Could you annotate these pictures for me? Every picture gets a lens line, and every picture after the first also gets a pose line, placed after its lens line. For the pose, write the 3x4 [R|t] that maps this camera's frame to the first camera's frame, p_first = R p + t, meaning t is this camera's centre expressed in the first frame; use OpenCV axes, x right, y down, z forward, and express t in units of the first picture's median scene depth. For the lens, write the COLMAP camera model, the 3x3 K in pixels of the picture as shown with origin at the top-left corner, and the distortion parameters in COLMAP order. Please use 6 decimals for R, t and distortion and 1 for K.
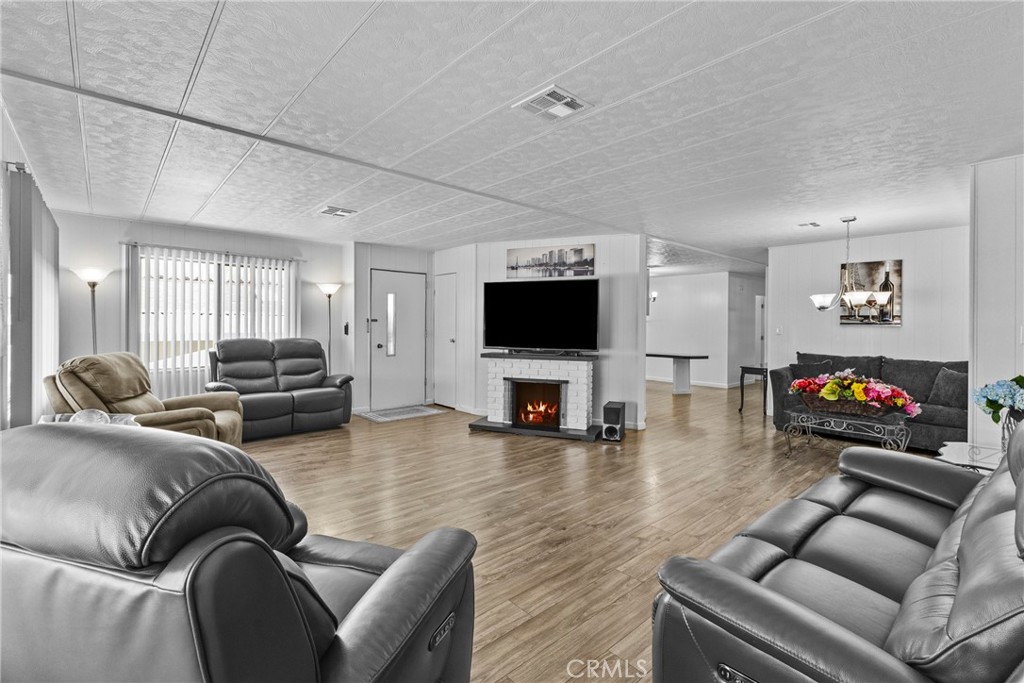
lens RADIAL K [[452.0, 0, 510.2], [0, 452.0, 331.7], [0, 0, 1]] dist [0.004387, 0.000278]
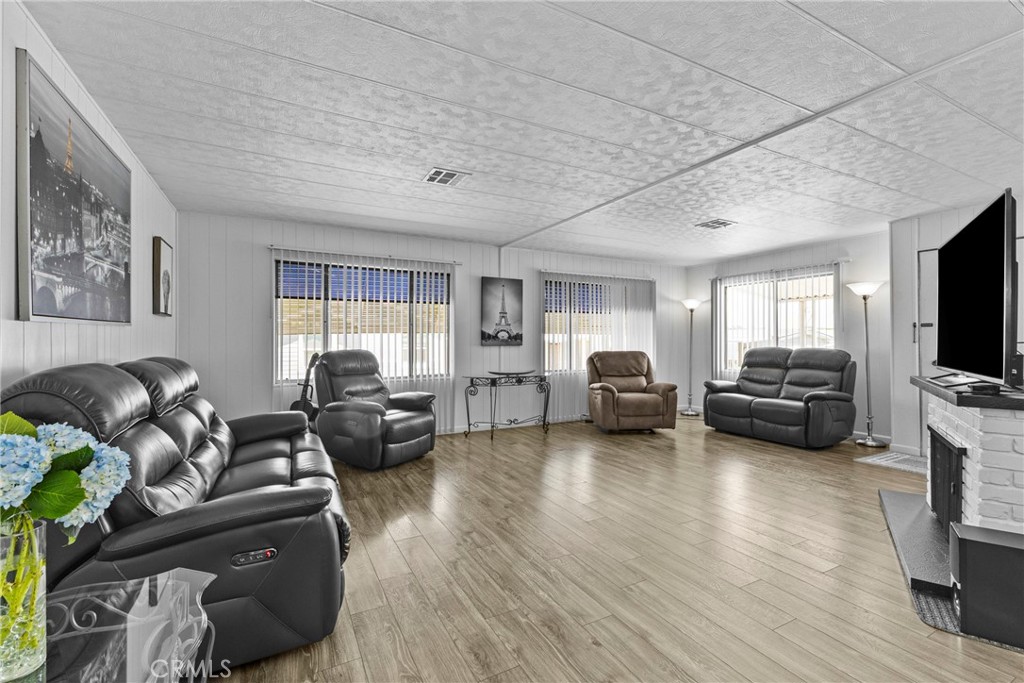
lens RADIAL K [[452.0, 0, 512.5], [0, 452.0, 340.9], [0, 0, 1]] dist [0.004387, 0.000278]
pose [[-0.245768, -0.010691, -0.969270, 0.817310], [-0.016661, 0.999838, -0.006804, 0.022845], [0.969186, 0.014476, -0.245906, 0.874708]]
